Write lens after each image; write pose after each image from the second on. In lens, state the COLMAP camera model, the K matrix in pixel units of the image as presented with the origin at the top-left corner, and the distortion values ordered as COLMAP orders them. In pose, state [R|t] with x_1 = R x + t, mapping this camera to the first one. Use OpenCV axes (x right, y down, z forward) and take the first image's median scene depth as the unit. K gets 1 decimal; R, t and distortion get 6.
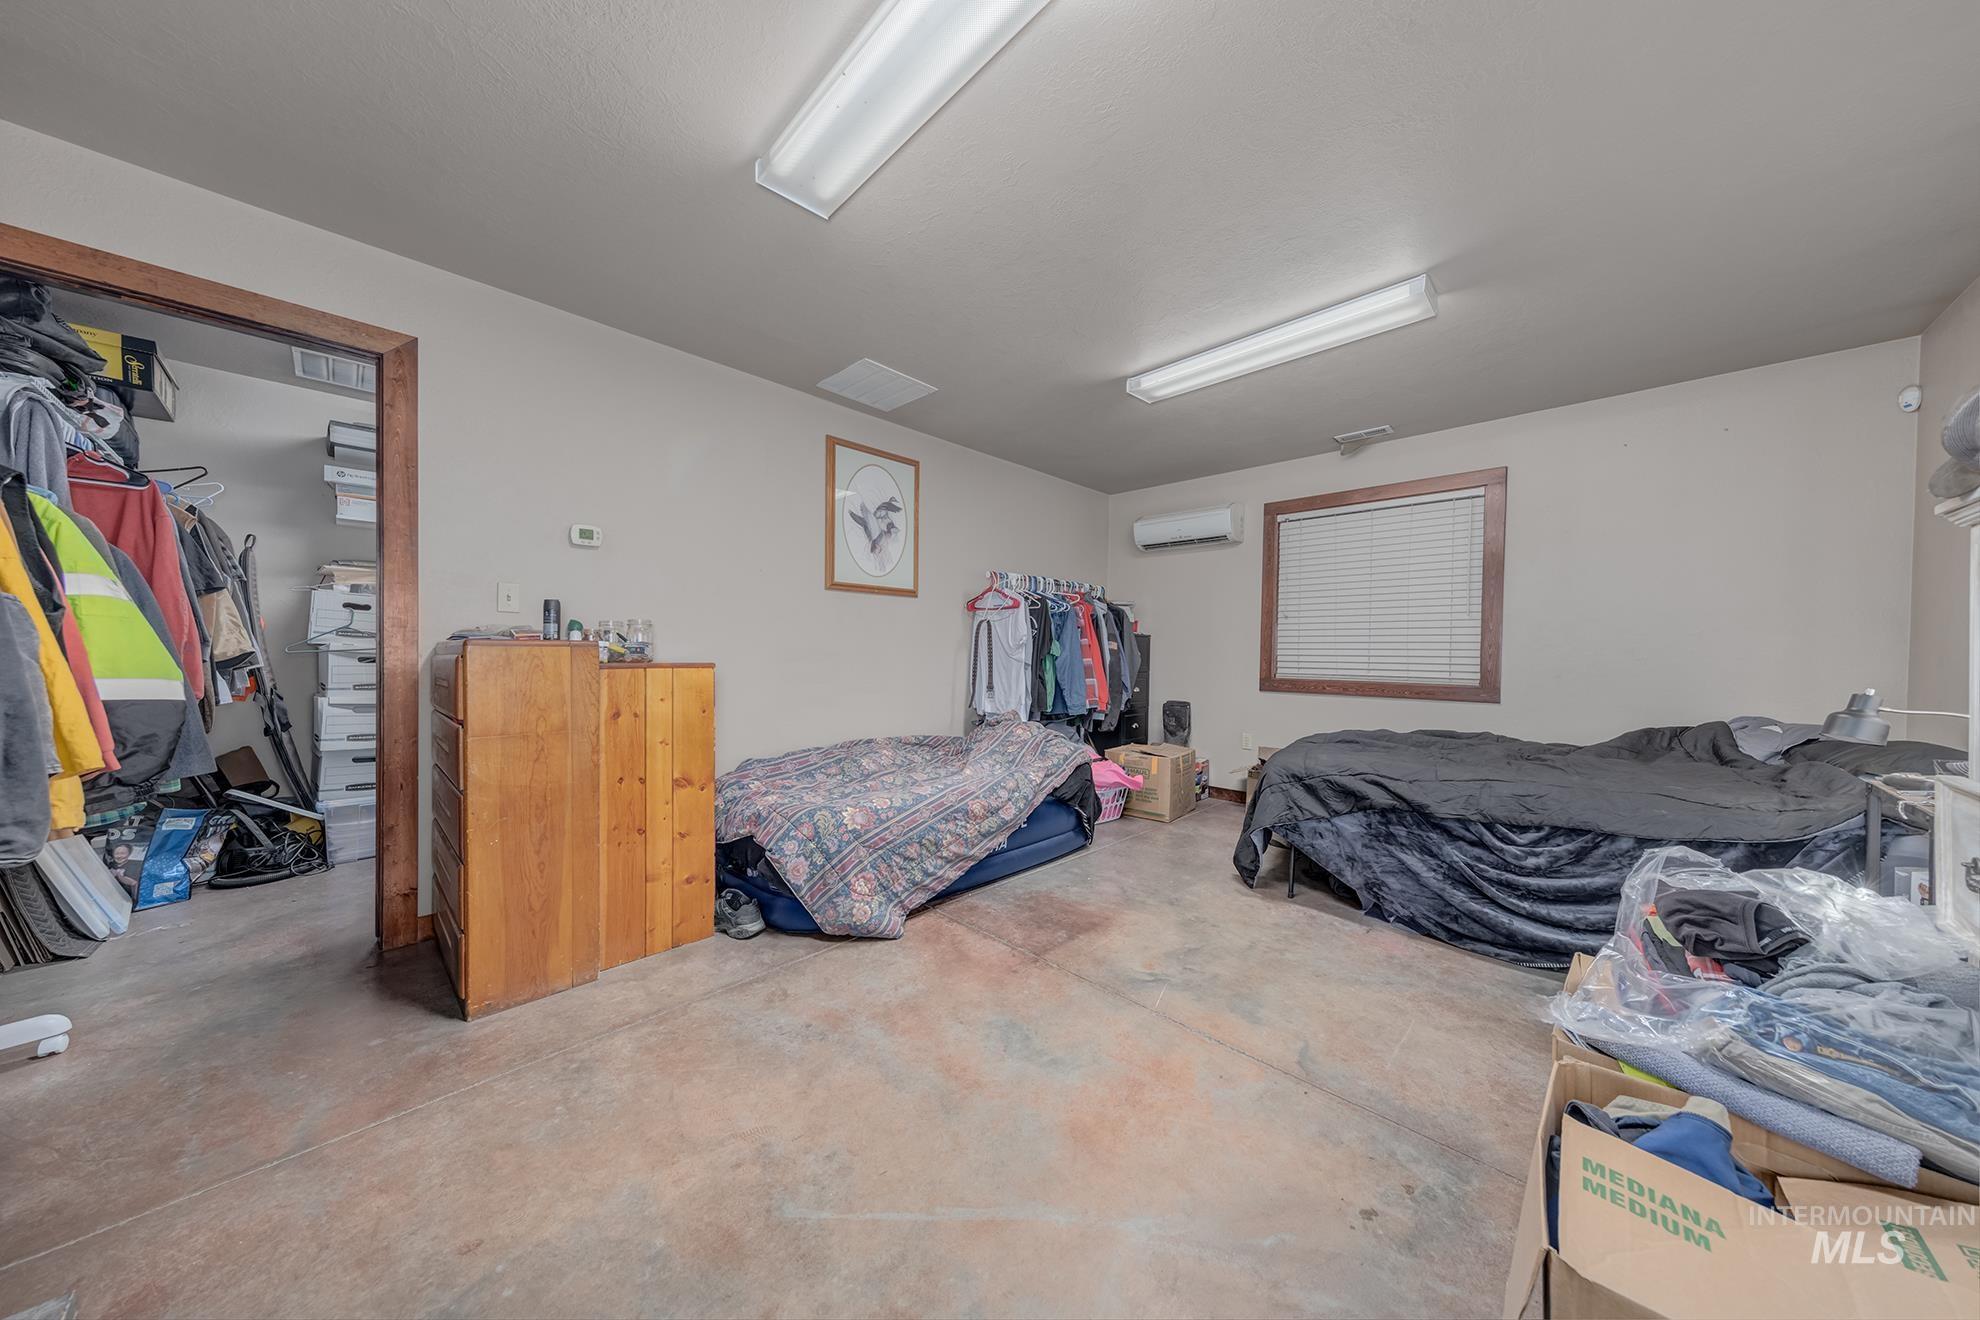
lens RADIAL K [[641.5, 0, 1007.5], [0, 641.5, 659.1], [0, 0, 1]] dist [0.009273, 0.000018]
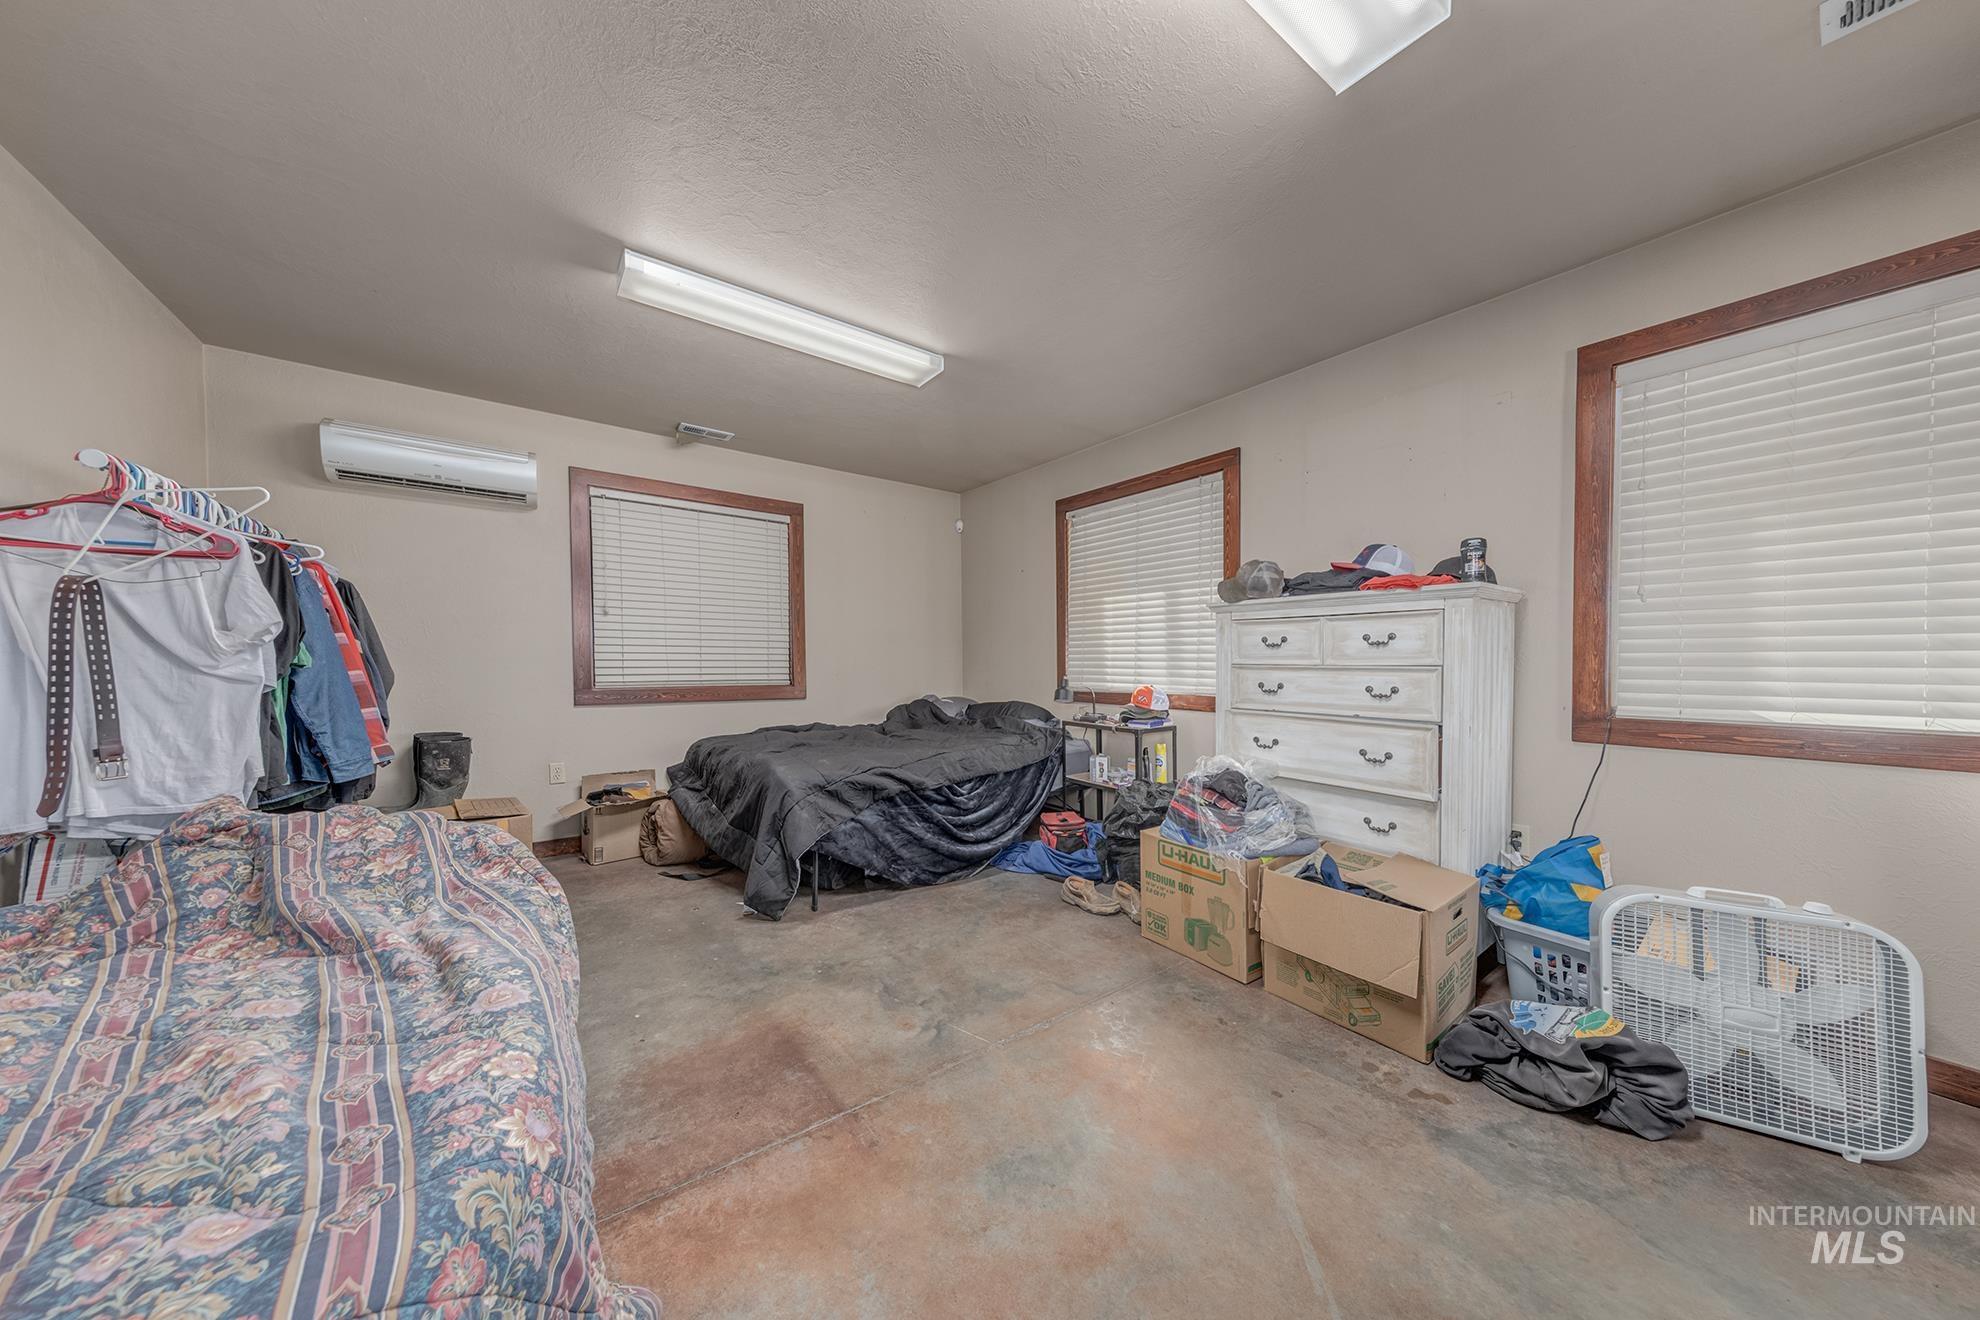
lens RADIAL K [[641.5, 0, 981.8], [0, 641.5, 671.2], [0, 0, 1]] dist [0.009273, 0.000018]
pose [[0.155210, -0.028246, 0.987478, -0.495950], [0.004489, 0.999601, 0.027887, -0.020051], [-0.987871, 0.000105, 0.155274, 0.624083]]
